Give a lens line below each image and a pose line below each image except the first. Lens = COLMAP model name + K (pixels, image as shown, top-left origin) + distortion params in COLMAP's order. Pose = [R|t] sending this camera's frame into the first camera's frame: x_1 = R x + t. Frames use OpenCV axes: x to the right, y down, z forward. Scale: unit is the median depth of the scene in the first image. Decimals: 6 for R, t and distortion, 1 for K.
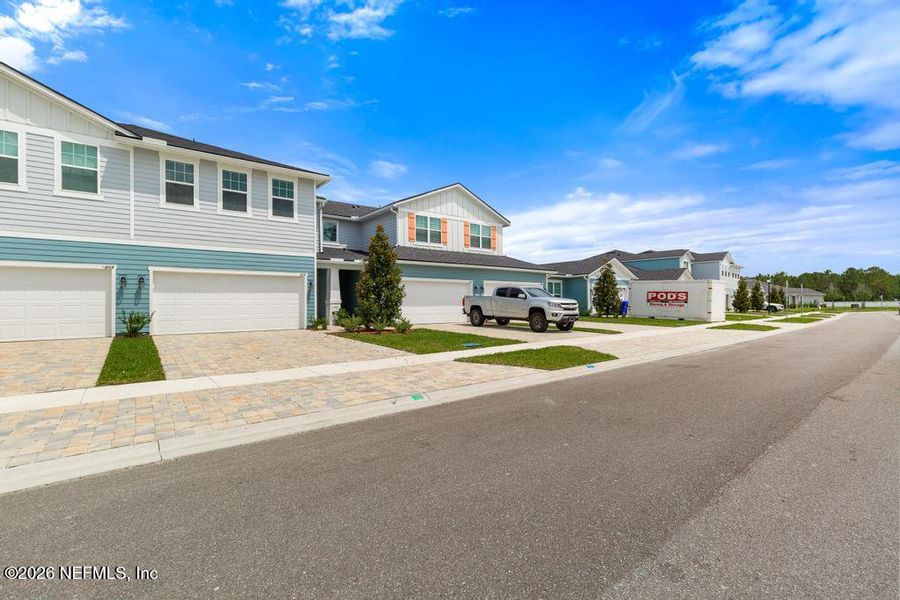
lens RADIAL K [[417.7, 0, 466.5], [0, 417.7, 298.2], [0, 0, 1]] dist [-0.000966, -0.000100]
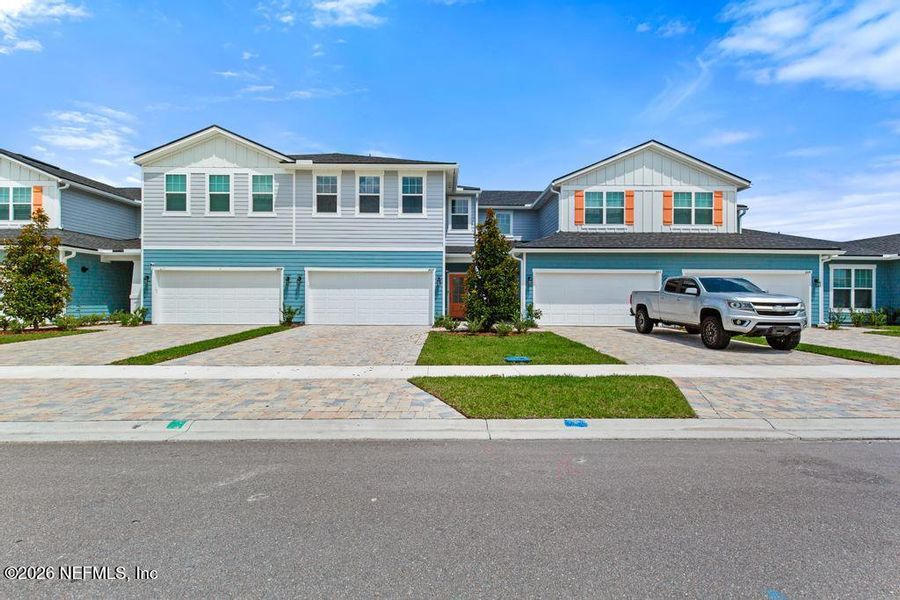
lens RADIAL K [[423.8, 0, 450.0], [0, 423.8, 300.0], [0, 0, 1]] dist [0.002627, 0.000421]
pose [[0.773420, 0.010984, -0.633799, 0.271984], [-0.000721, 0.999864, 0.016449, -0.002135], [0.633894, -0.012265, 0.773323, 0.254114]]
